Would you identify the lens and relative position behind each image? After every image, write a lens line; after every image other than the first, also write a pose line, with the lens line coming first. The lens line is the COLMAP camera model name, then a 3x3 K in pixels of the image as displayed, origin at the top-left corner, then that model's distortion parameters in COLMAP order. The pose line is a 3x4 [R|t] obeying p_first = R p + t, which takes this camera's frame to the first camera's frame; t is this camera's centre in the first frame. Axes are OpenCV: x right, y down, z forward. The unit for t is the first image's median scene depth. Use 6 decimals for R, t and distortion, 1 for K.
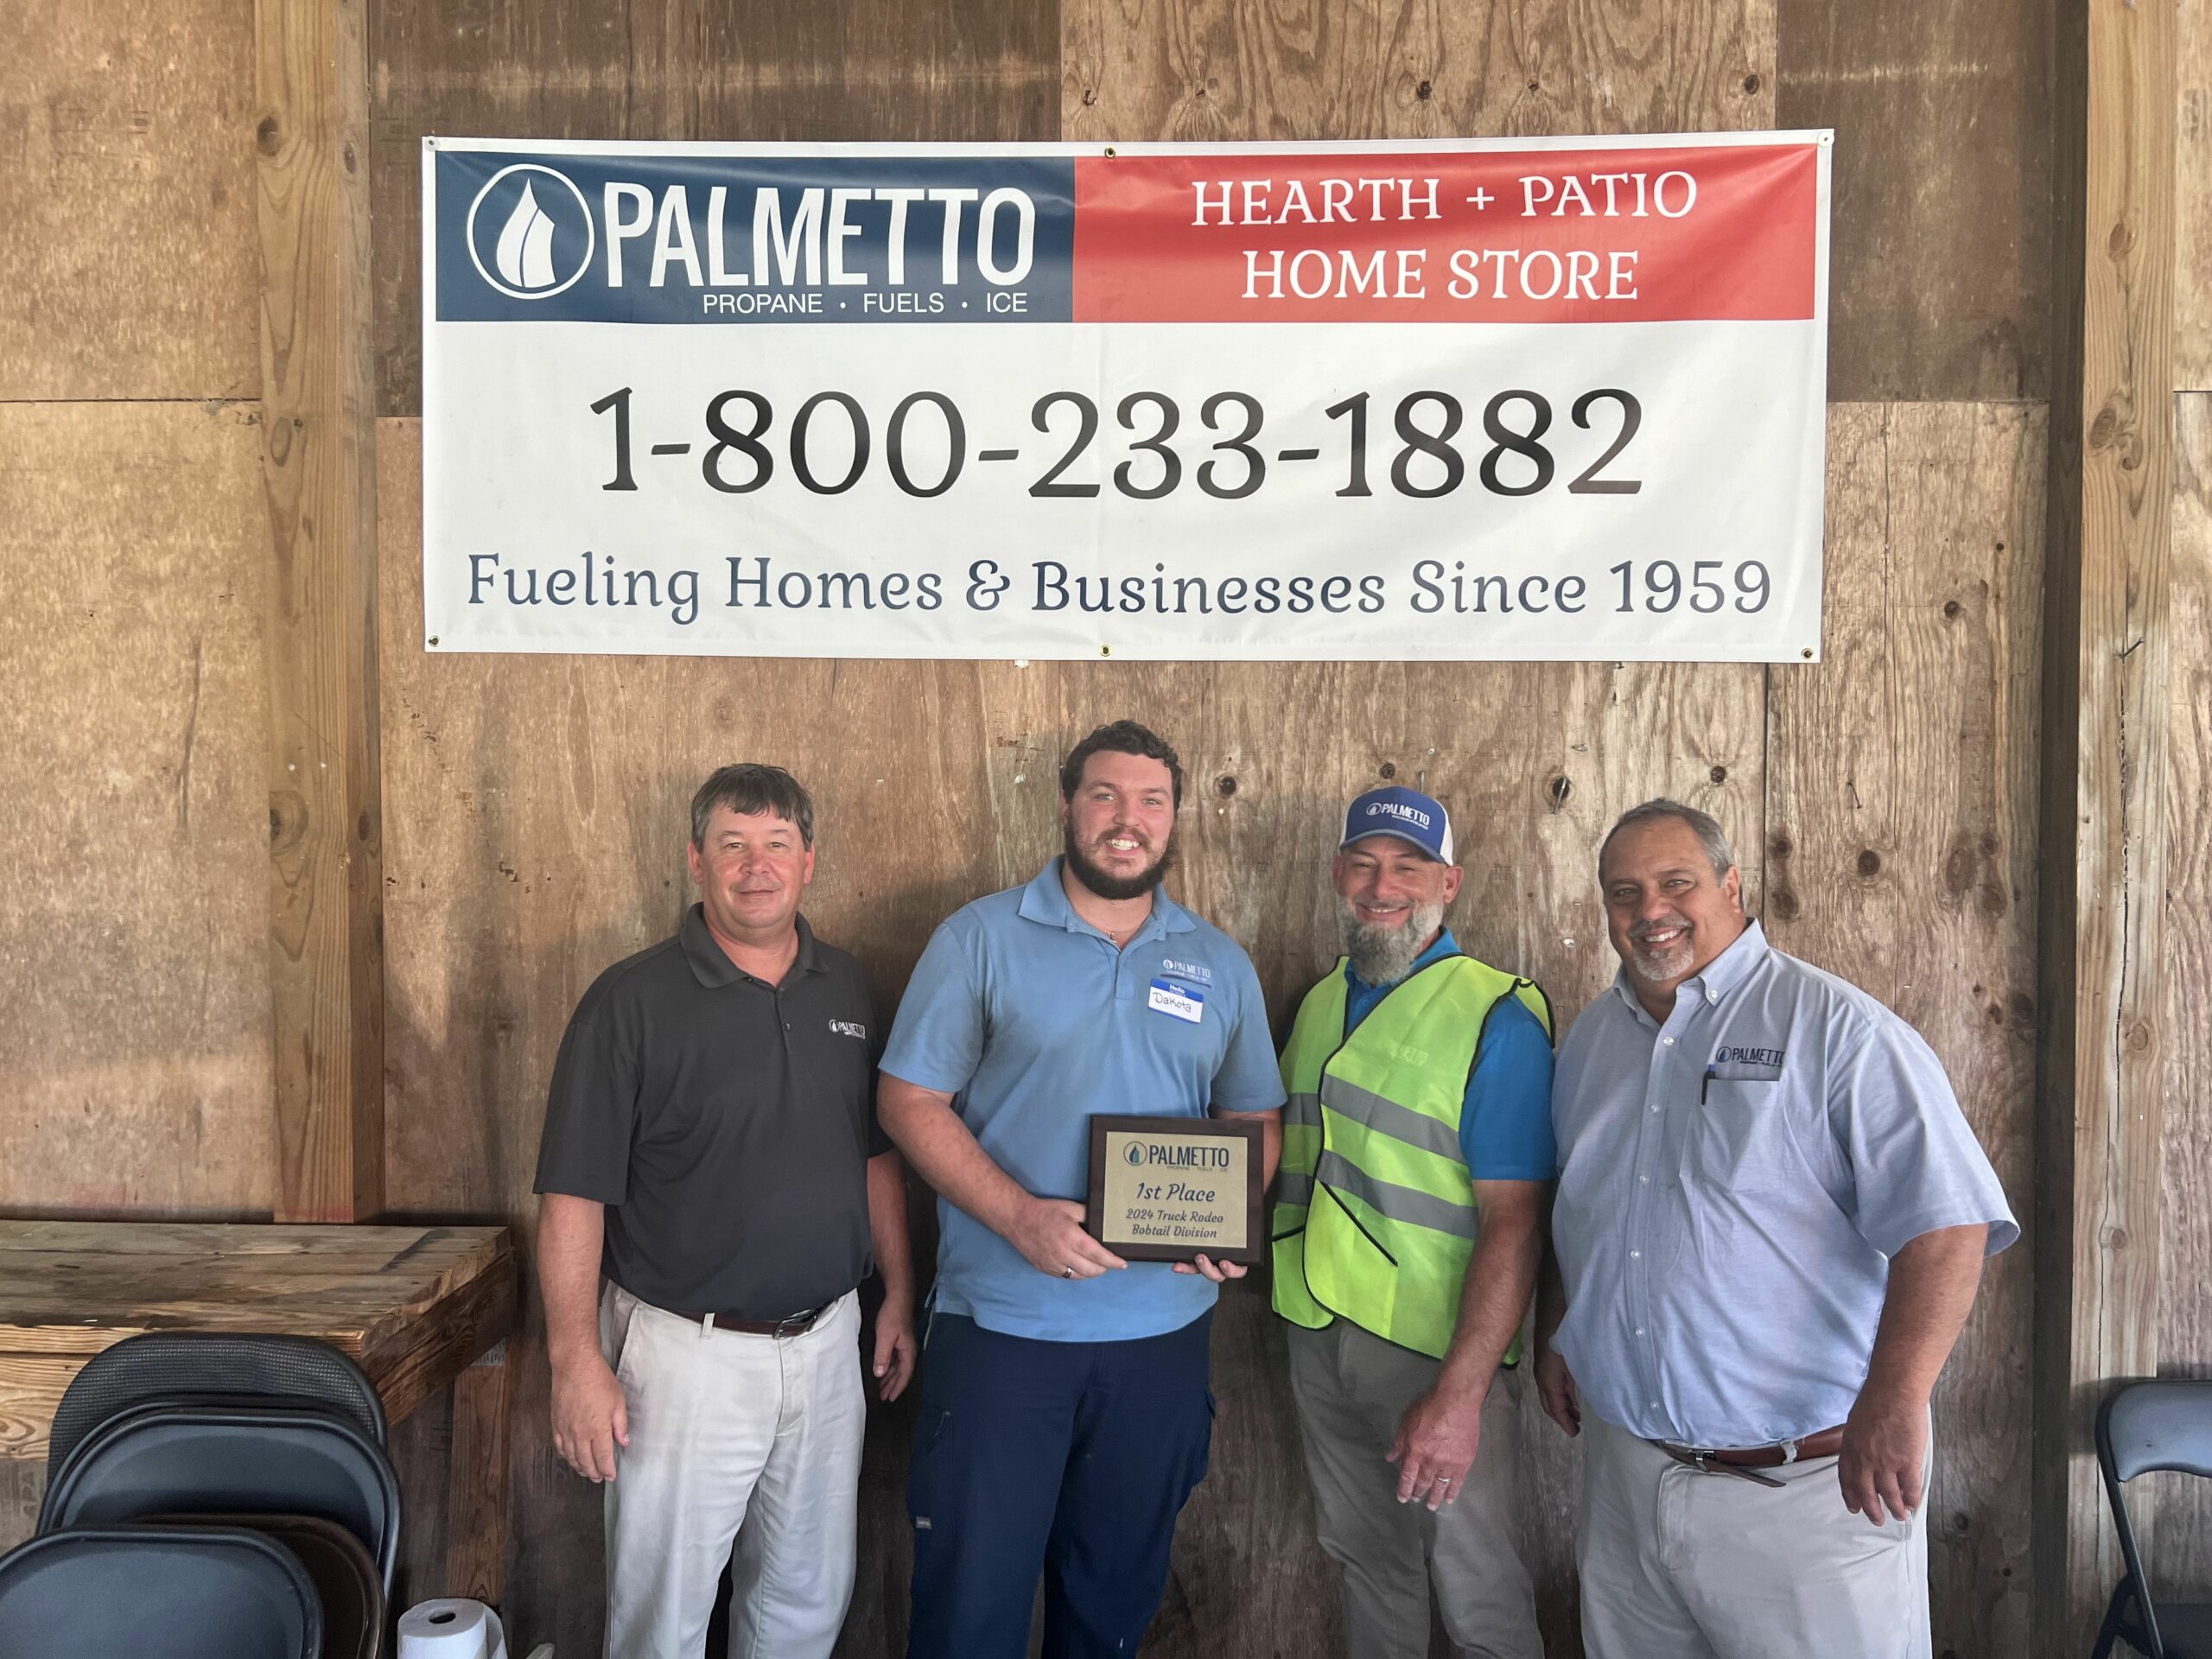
lens RADIAL K [[1673.2, 0, 1097.8], [0, 1673.2, 798.0], [0, 0, 1]] dist [0.045055, -0.050467]
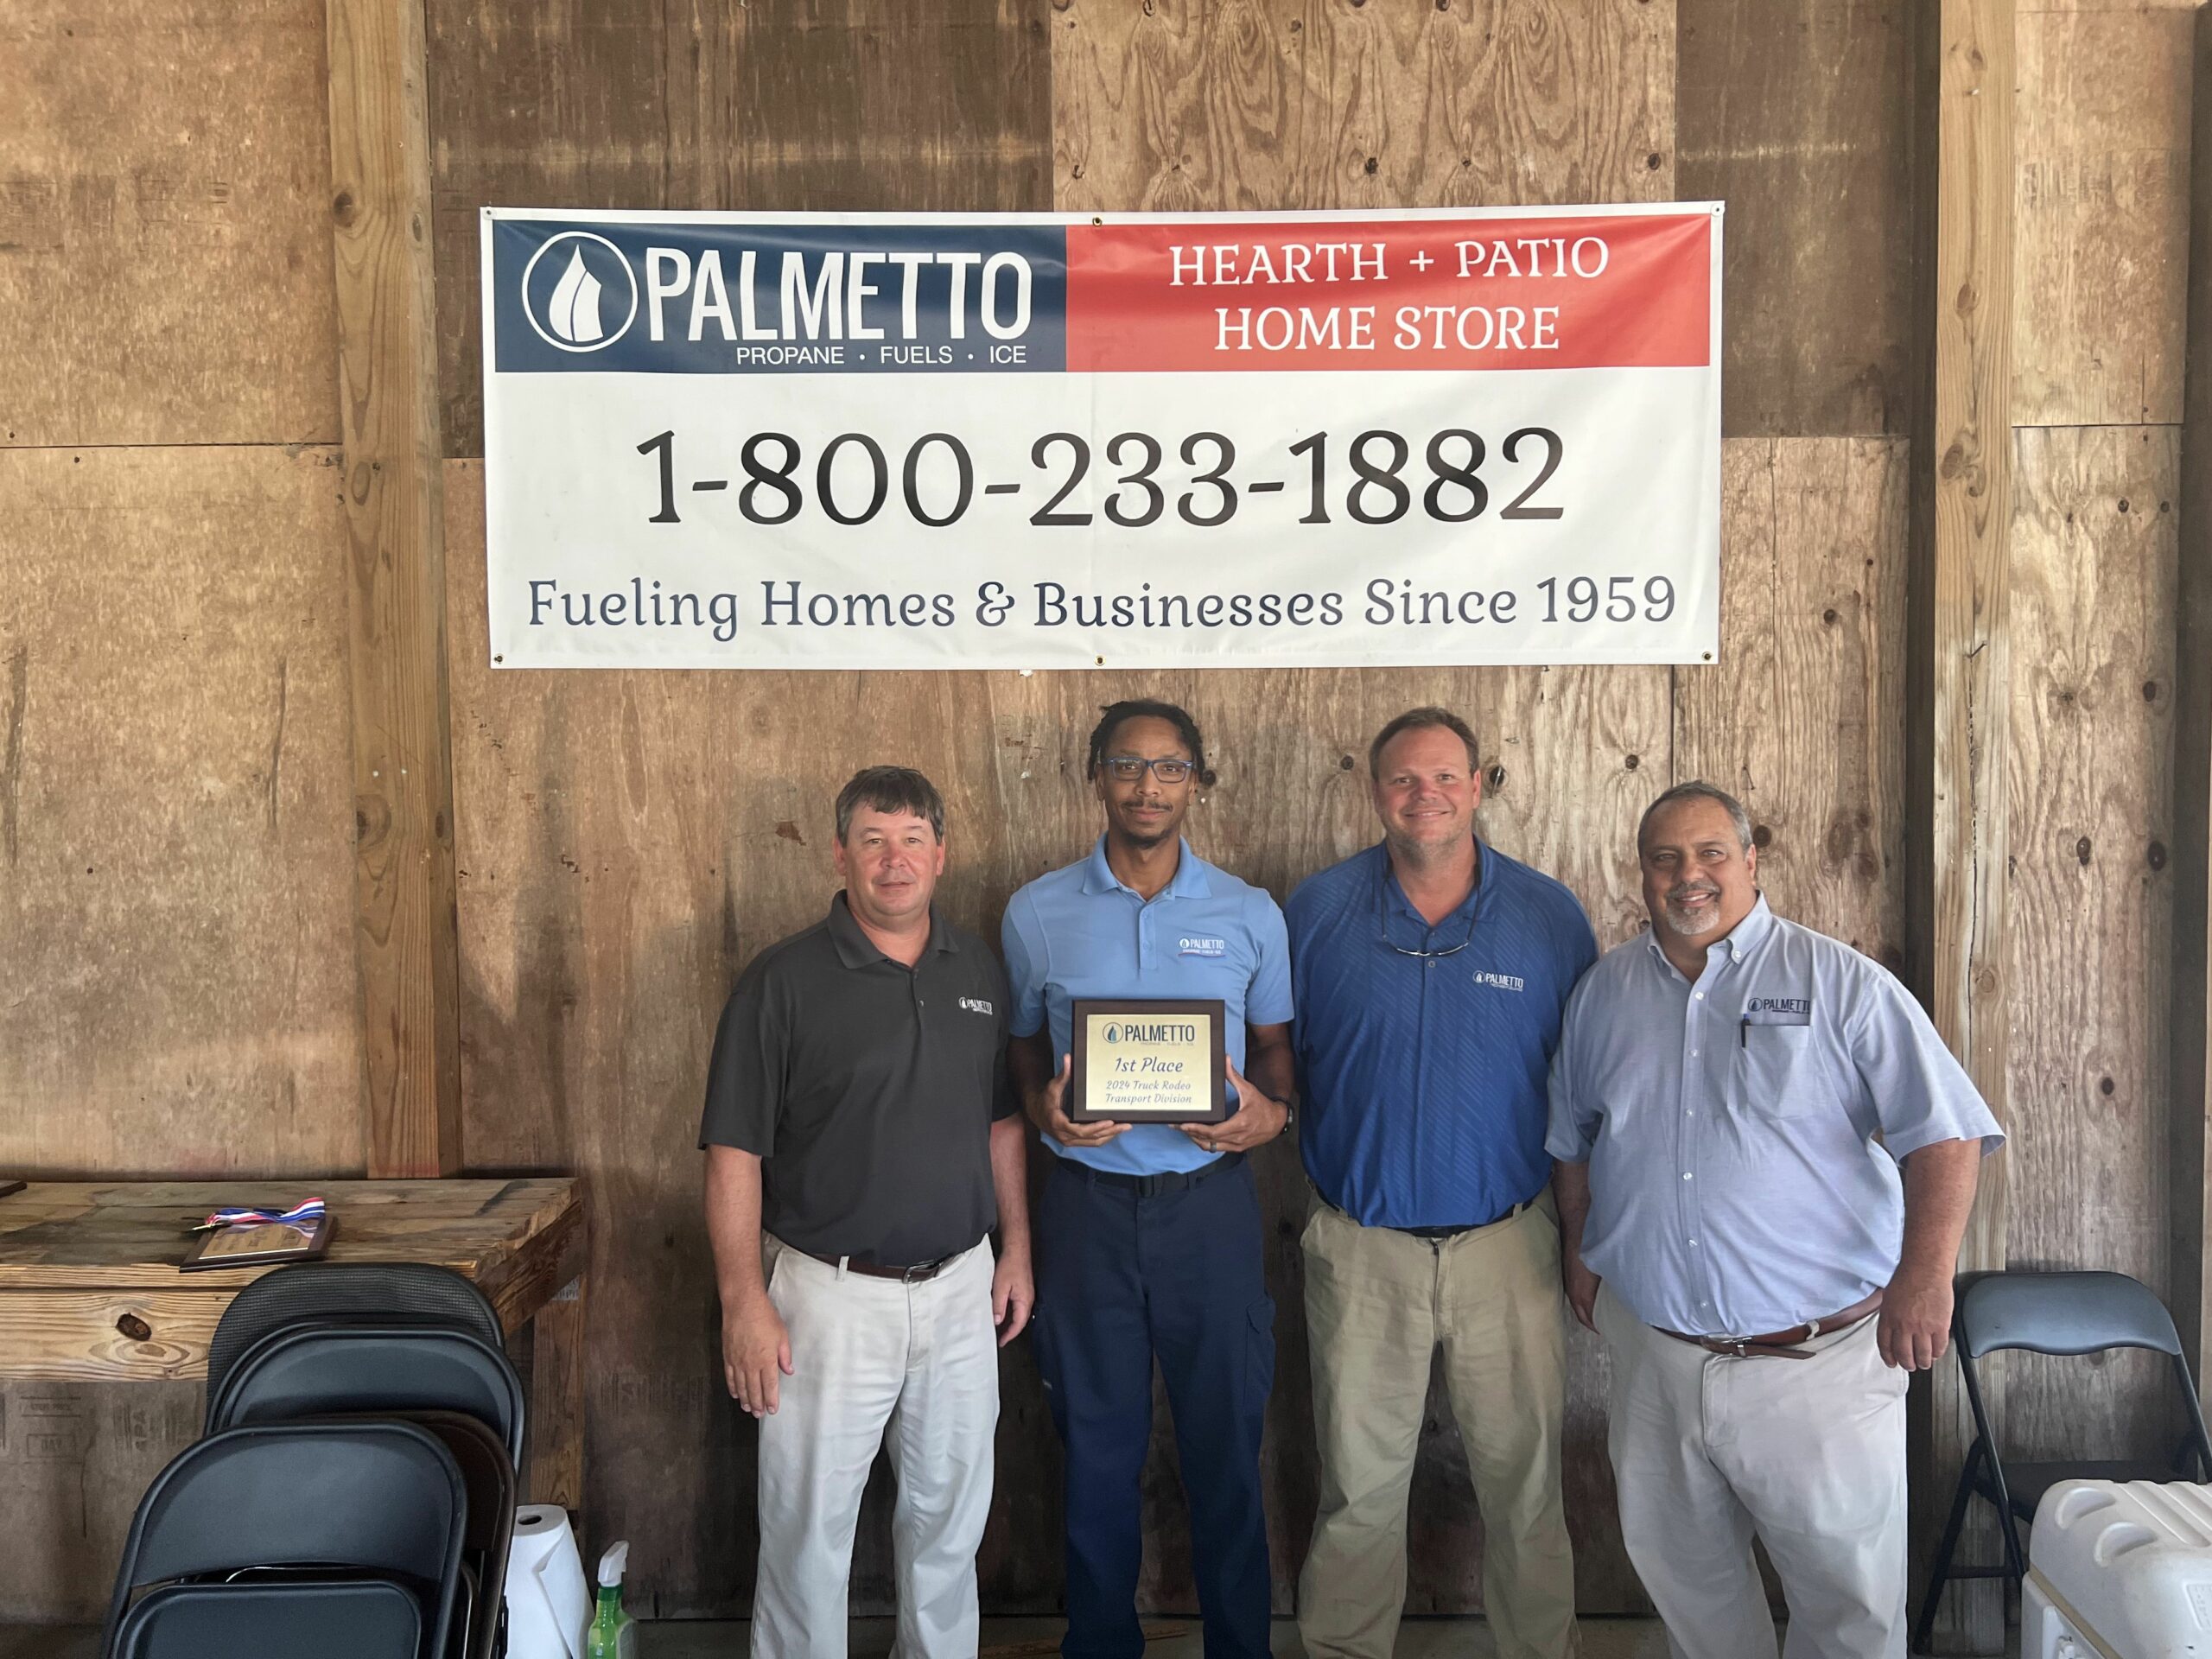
lens RADIAL K [[1673.2, 0, 1122.1], [0, 1673.2, 806.6], [0, 0, 1]] dist [0.045055, -0.050467]
pose [[0.999162, -0.015299, 0.037962, -0.024857], [0.014760, 0.999787, 0.014436, -0.005183], [-0.038174, -0.013864, 0.999175, -0.138027]]
